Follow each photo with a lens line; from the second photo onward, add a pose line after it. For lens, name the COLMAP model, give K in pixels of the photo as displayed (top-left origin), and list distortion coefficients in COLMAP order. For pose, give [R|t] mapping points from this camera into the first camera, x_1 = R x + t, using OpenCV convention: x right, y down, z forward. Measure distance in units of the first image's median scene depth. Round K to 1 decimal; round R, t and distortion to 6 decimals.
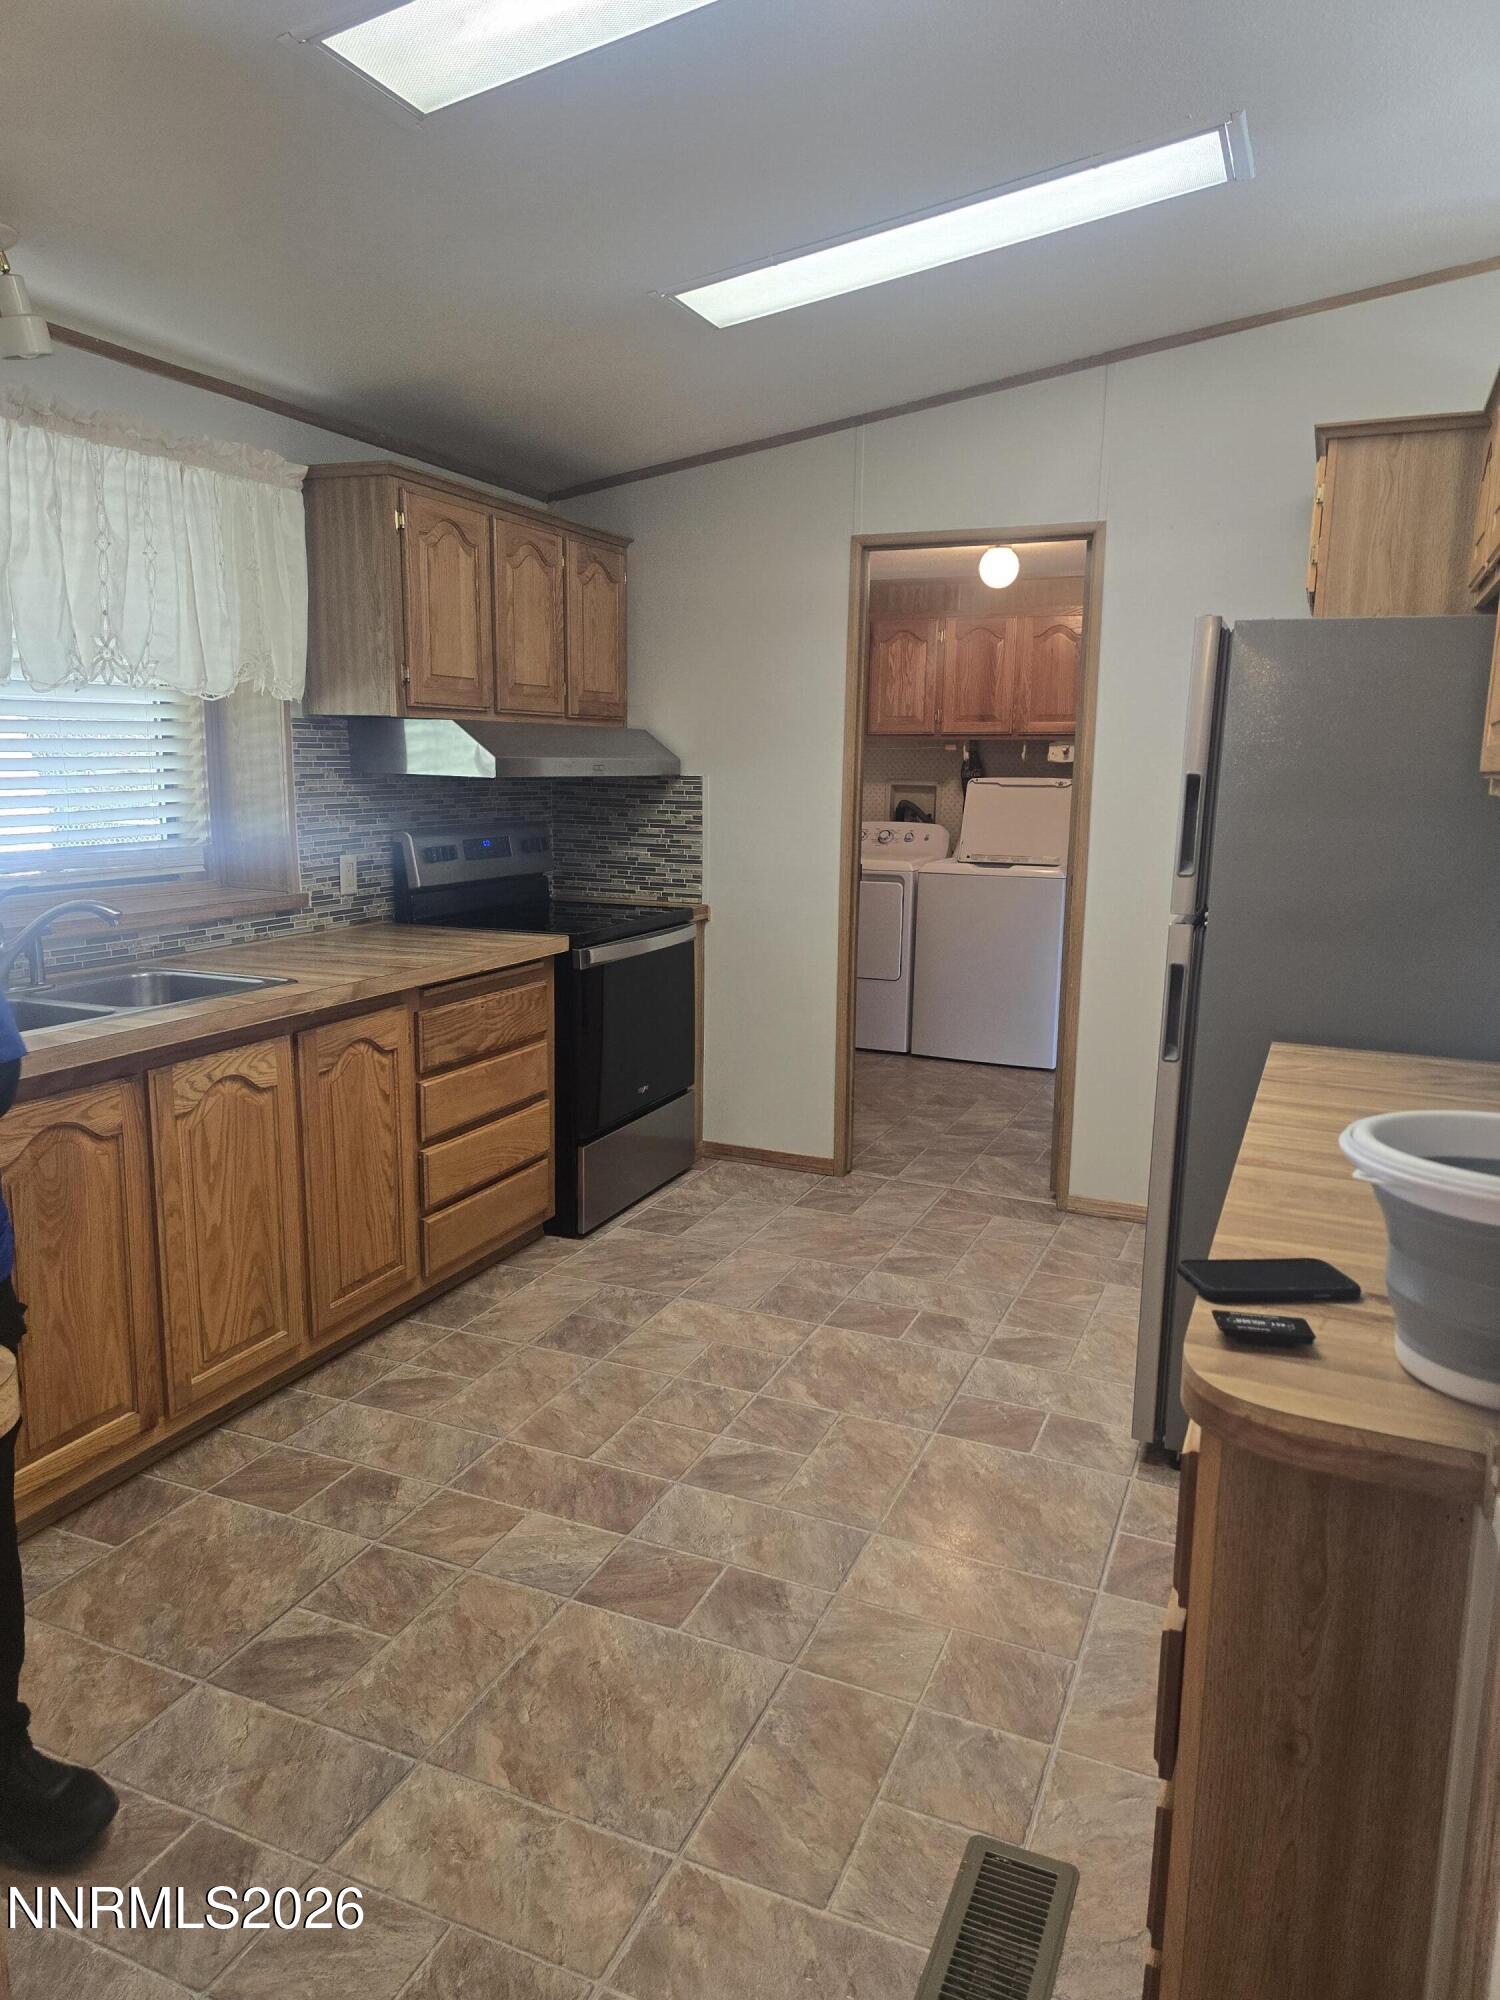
lens RADIAL K [[1346.8, 0, 744.8], [0, 1346.8, 989.9], [0, 0, 1]] dist [0.094494, -0.105043]
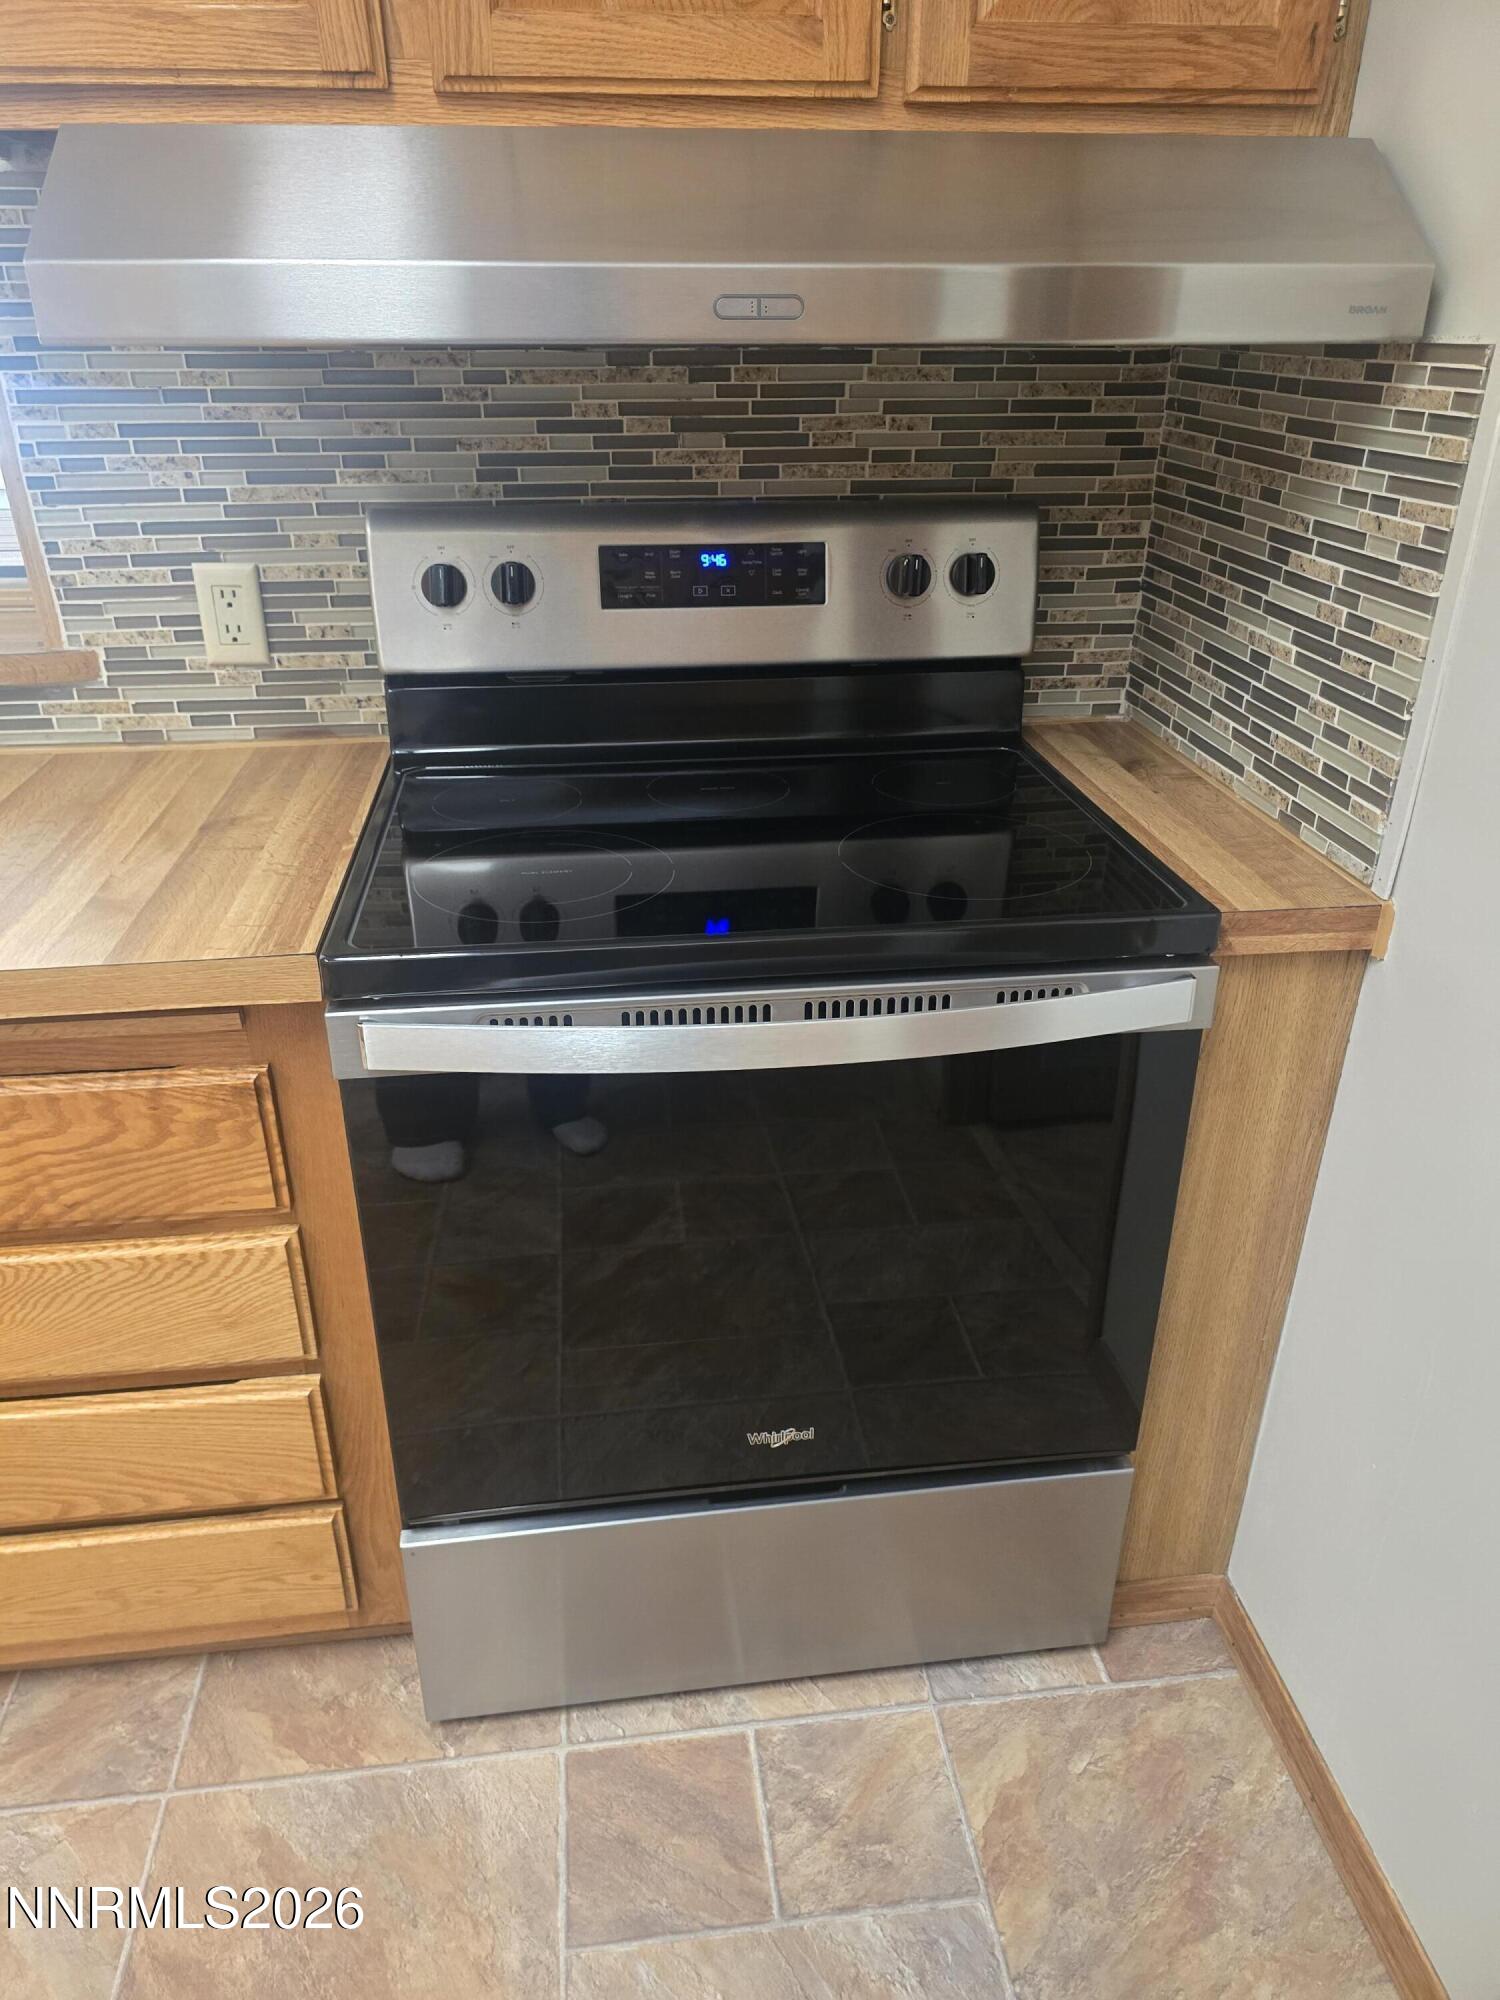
lens RADIAL K [[1346.8, 0, 744.8], [0, 1346.8, 989.9], [0, 0, 1]] dist [0.094494, -0.105043]
pose [[0.510096, 0.366562, -0.778097, 0.128384], [-0.139588, 0.927928, 0.345638, -0.130164], [0.848715, -0.067696, 0.524499, 0.828931]]
